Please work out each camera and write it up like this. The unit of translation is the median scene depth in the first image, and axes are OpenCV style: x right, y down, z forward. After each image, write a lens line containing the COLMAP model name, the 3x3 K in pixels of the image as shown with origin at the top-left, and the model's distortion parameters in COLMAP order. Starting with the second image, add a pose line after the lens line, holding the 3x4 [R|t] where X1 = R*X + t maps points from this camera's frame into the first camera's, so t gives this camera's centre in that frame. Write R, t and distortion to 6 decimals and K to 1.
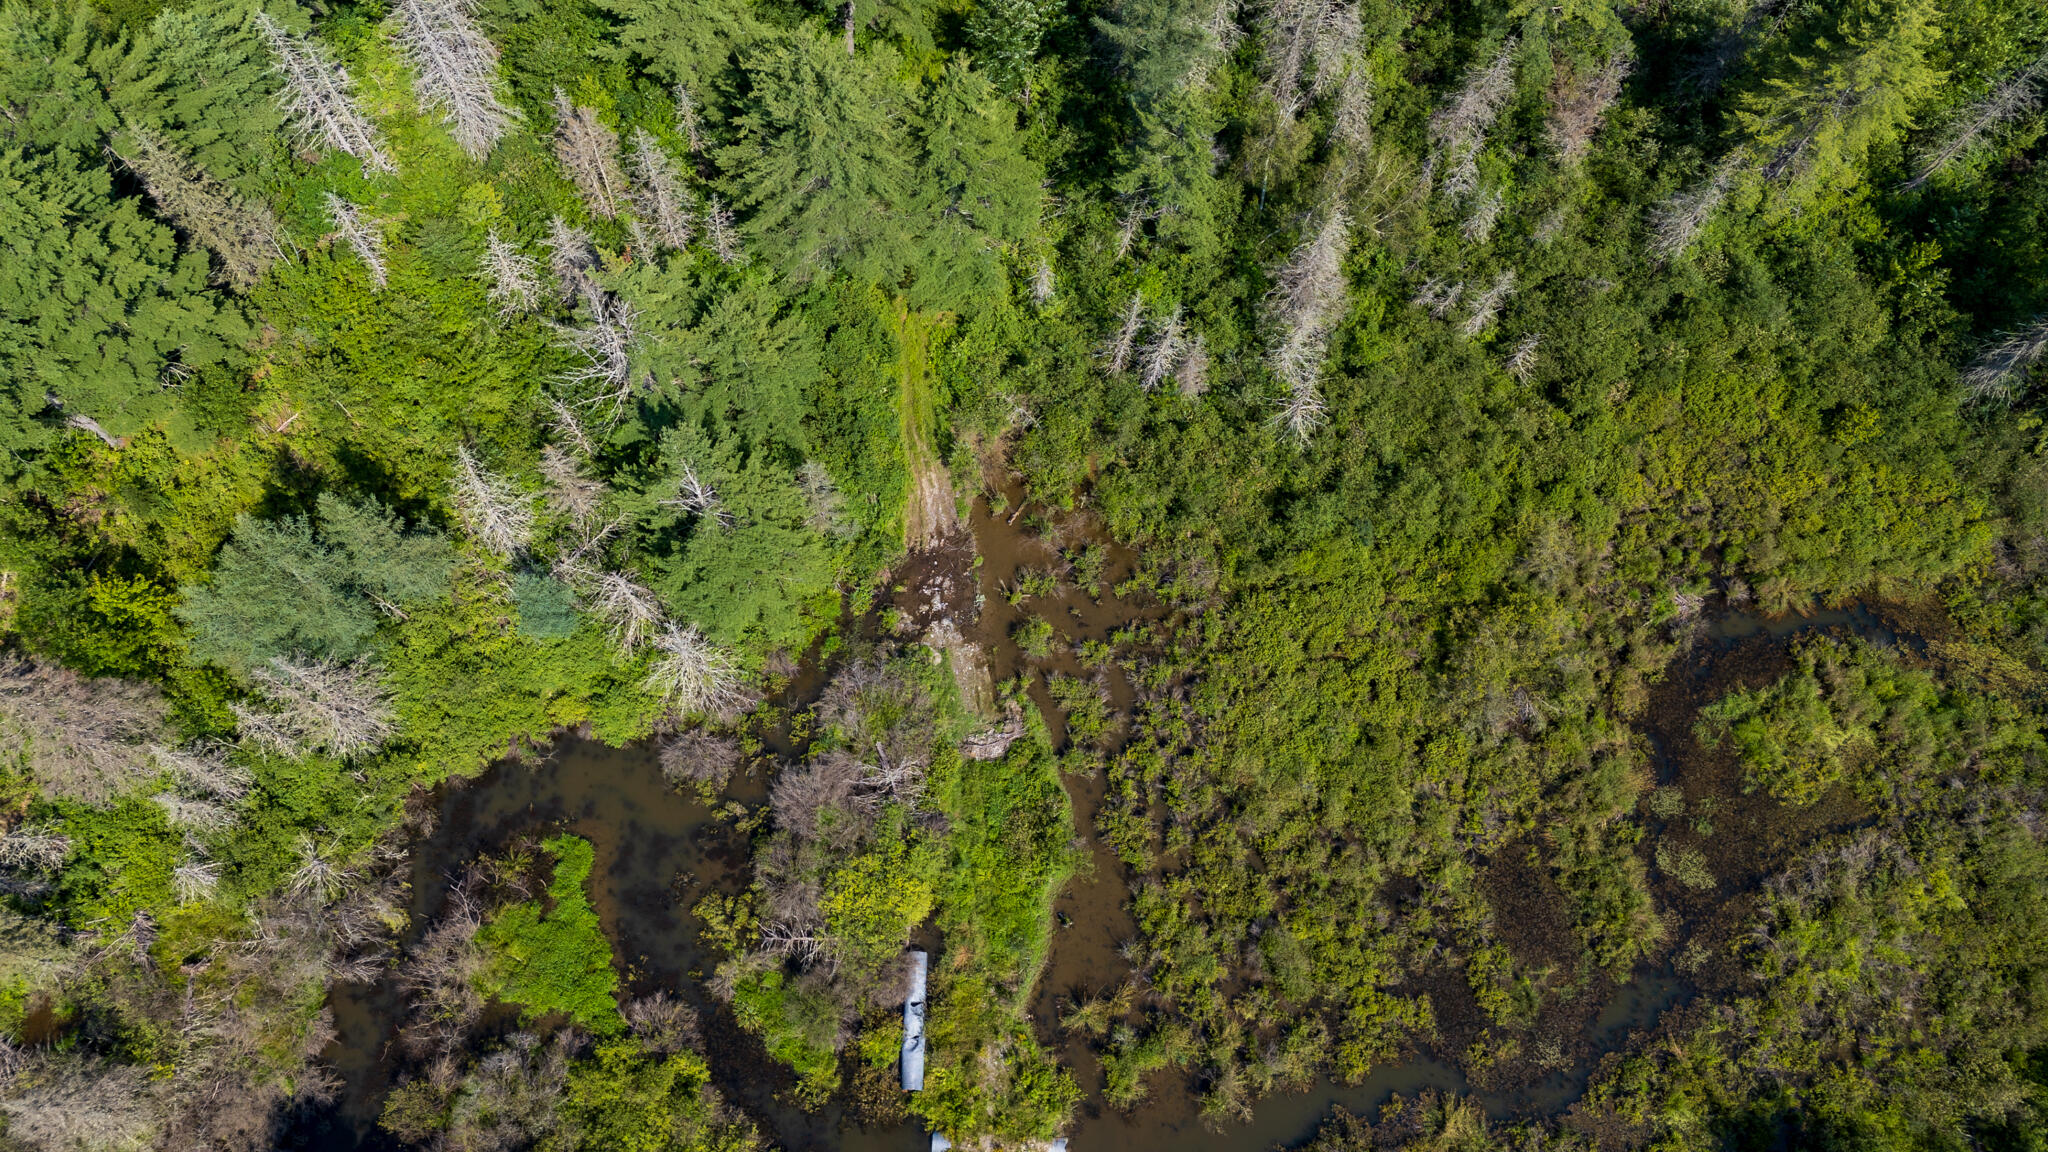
lens RADIAL K [[1516.3, 0, 1034.6], [0, 1516.3, 580.2], [0, 0, 1]] dist [0.100001, -0.096923]
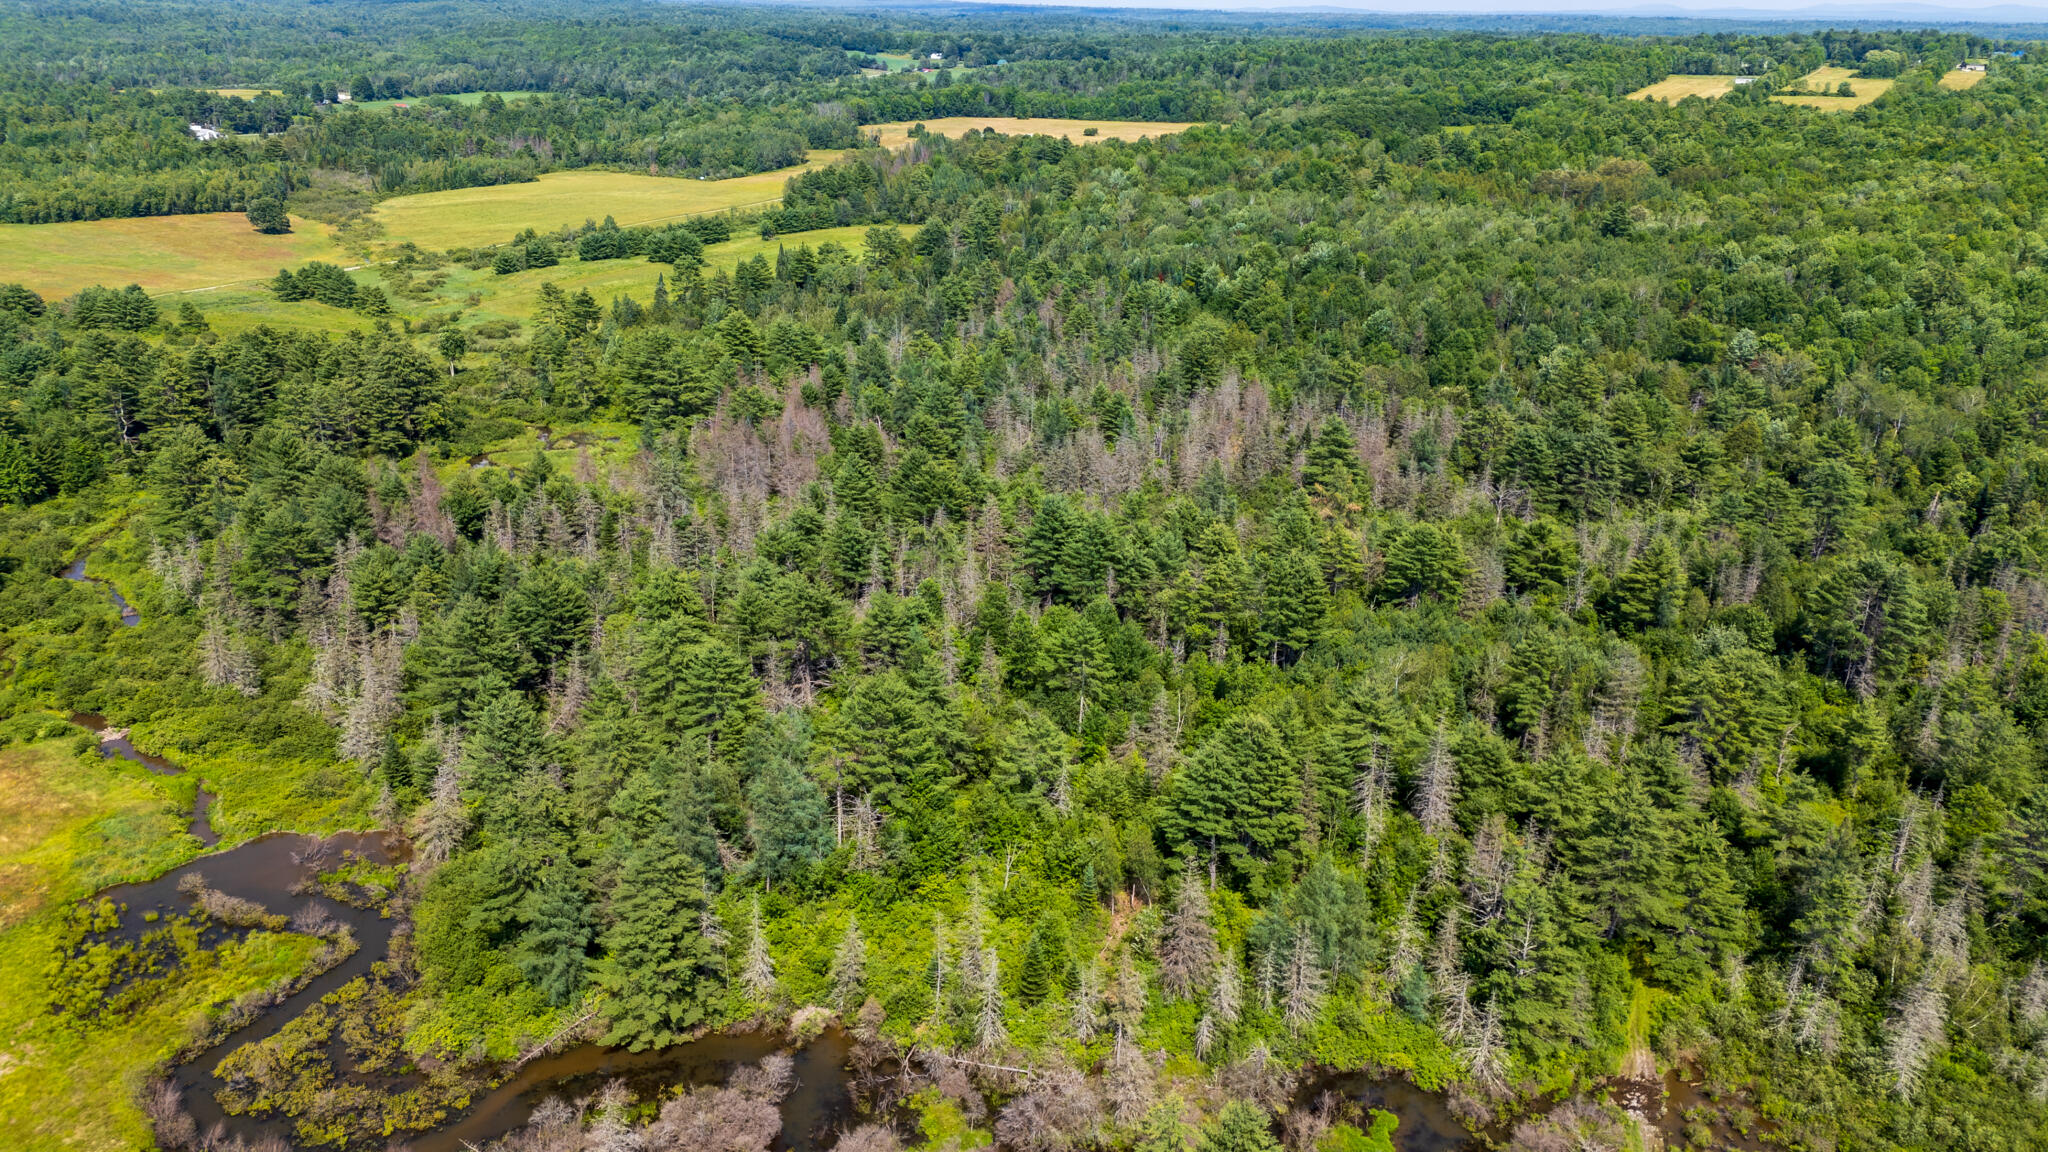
lens RADIAL K [[1521.6, 0, 1032.9], [0, 1521.6, 570.8], [0, 0, 1]] dist [0.065944, -0.045495]
pose [[0.874834, 0.152223, -0.459885, 0.044092], [-0.449885, 0.607346, -0.654778, 1.020874], [0.179637, 0.779717, 0.599810, -0.527981]]
